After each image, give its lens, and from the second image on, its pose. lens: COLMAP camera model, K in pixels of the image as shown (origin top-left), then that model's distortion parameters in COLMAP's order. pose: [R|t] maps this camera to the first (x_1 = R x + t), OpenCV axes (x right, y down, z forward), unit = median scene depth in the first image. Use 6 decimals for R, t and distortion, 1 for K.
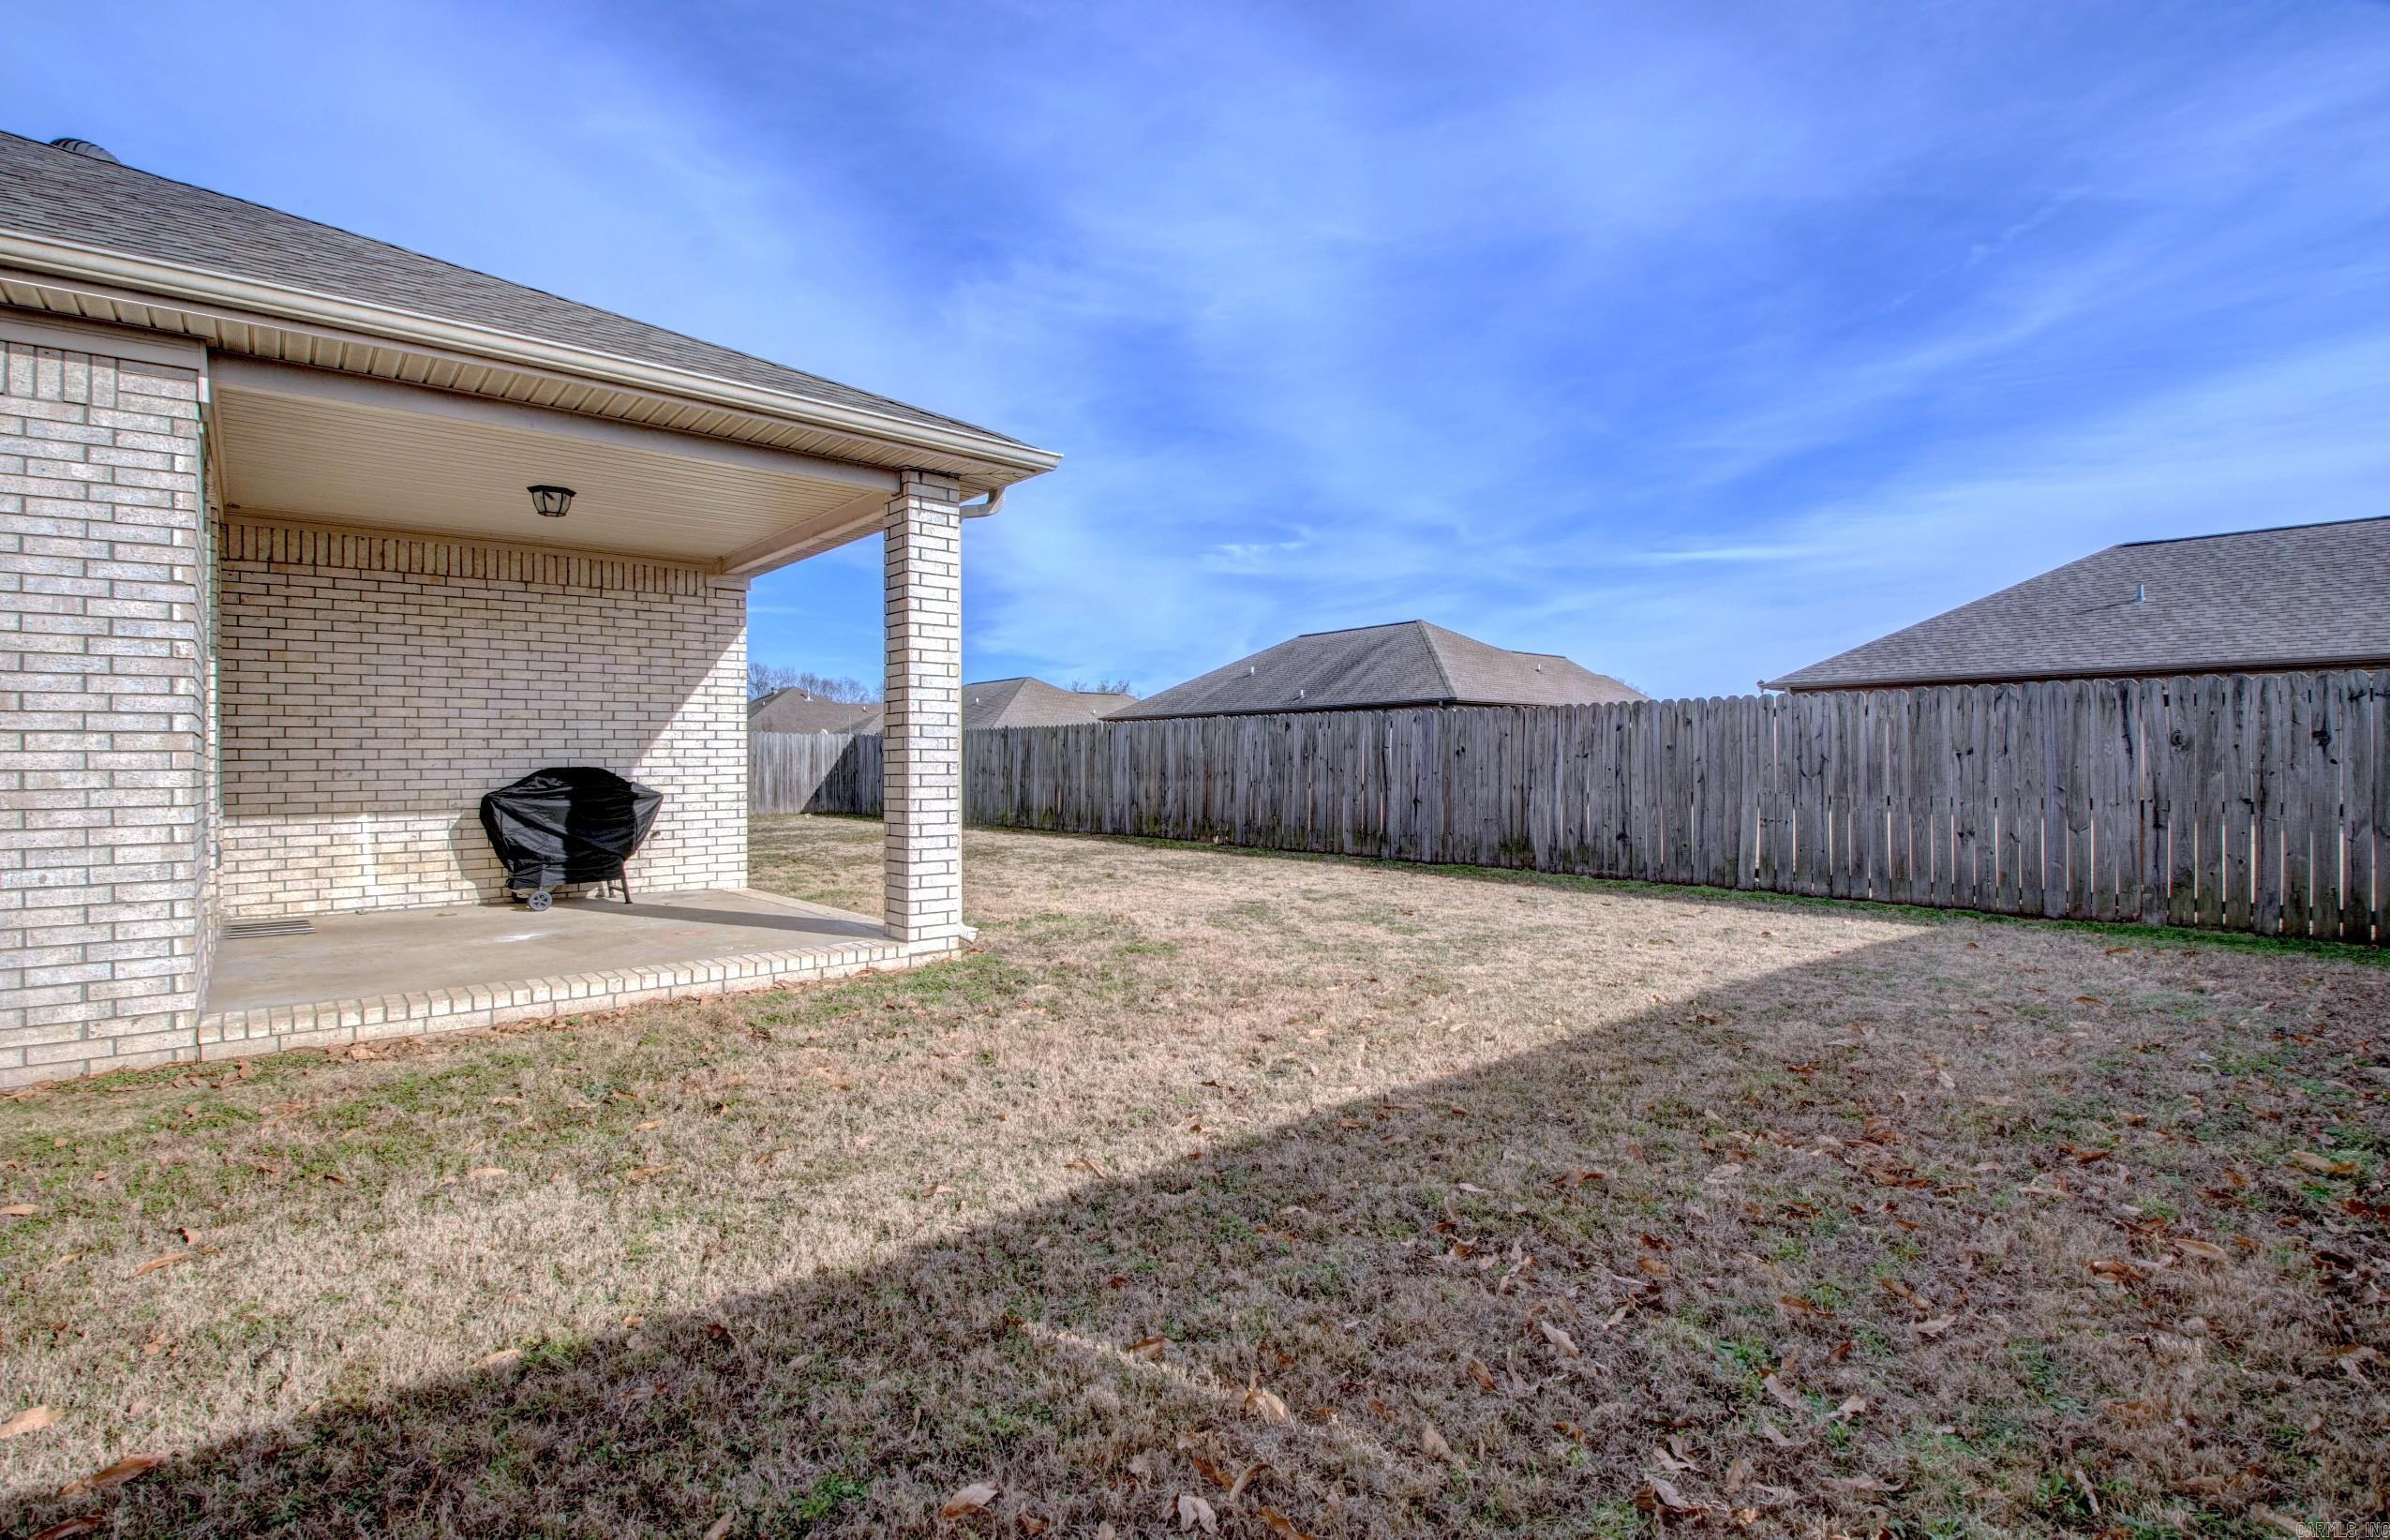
lens RADIAL K [[1110.2, 0, 1190.1], [0, 1110.2, 760.9], [0, 0, 1]] dist [0.024222, -0.033242]
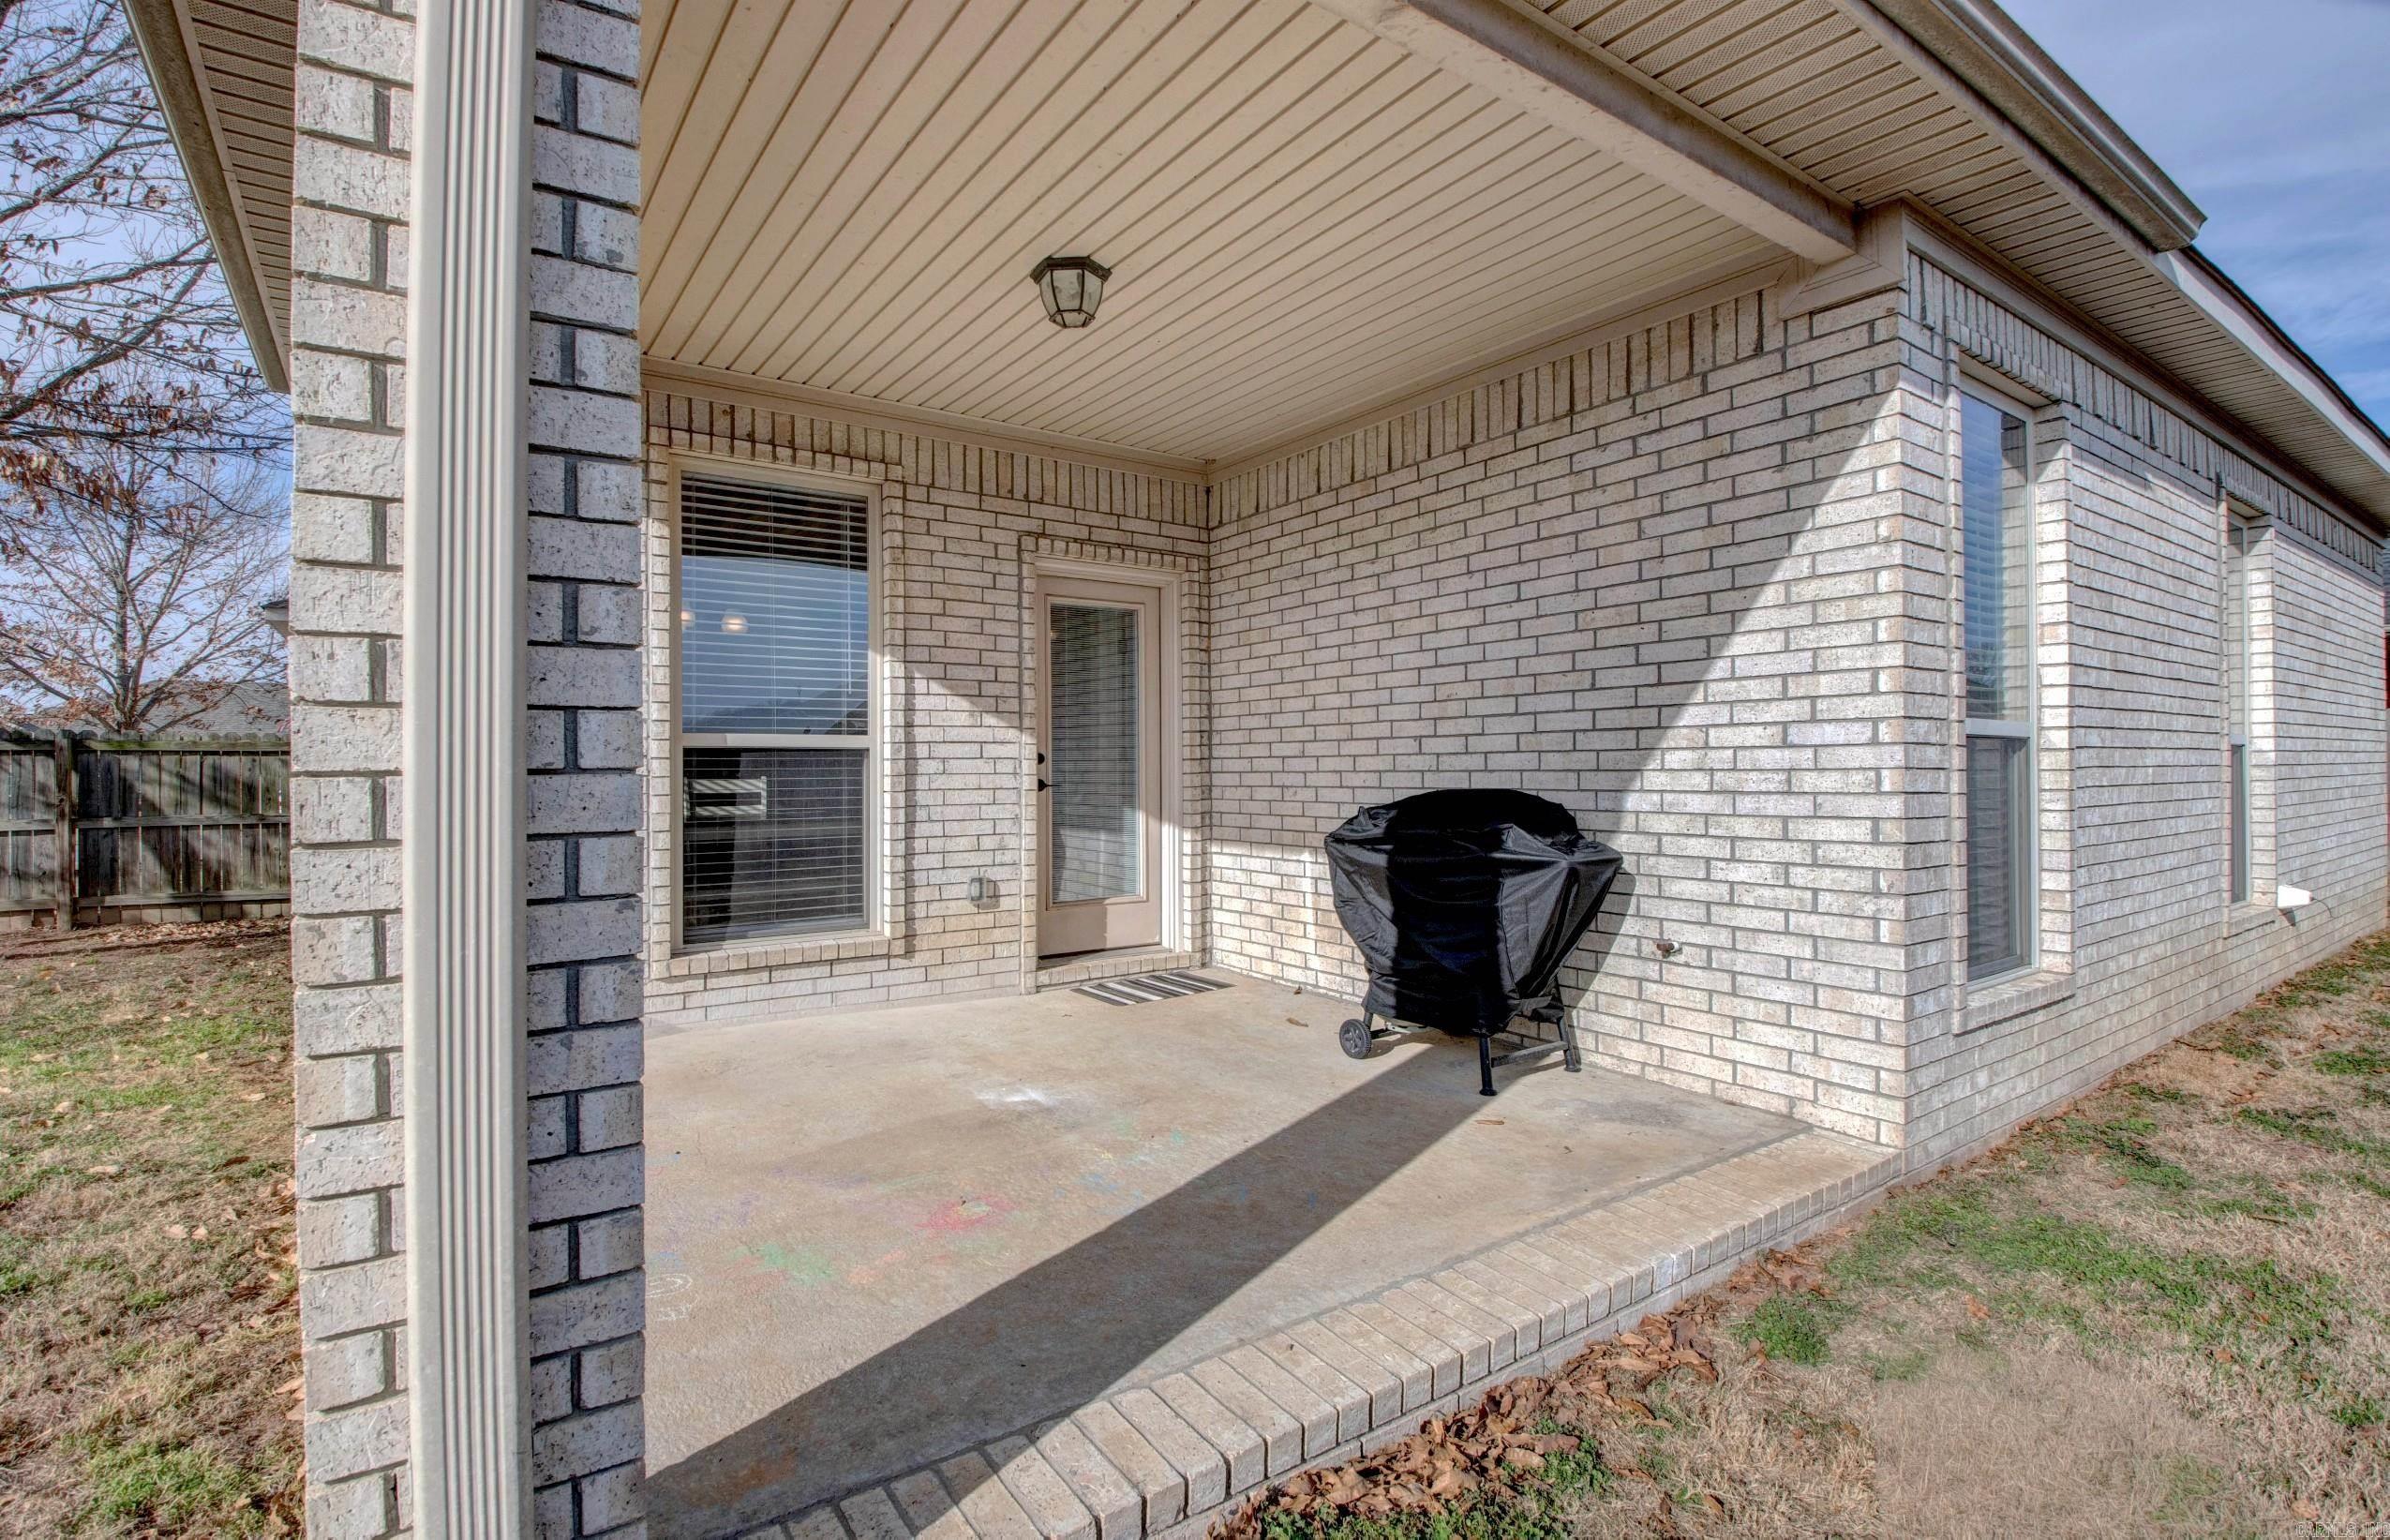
lens RADIAL K [[1110.2, 0, 1190.1], [0, 1110.2, 760.9], [0, 0, 1]] dist [0.024222, -0.033242]
pose [[-0.112238, -0.007385, -0.993654, -0.035048], [-0.006236, 0.999958, -0.006728, -0.002361], [0.993662, 0.005442, -0.112279, 0.840245]]
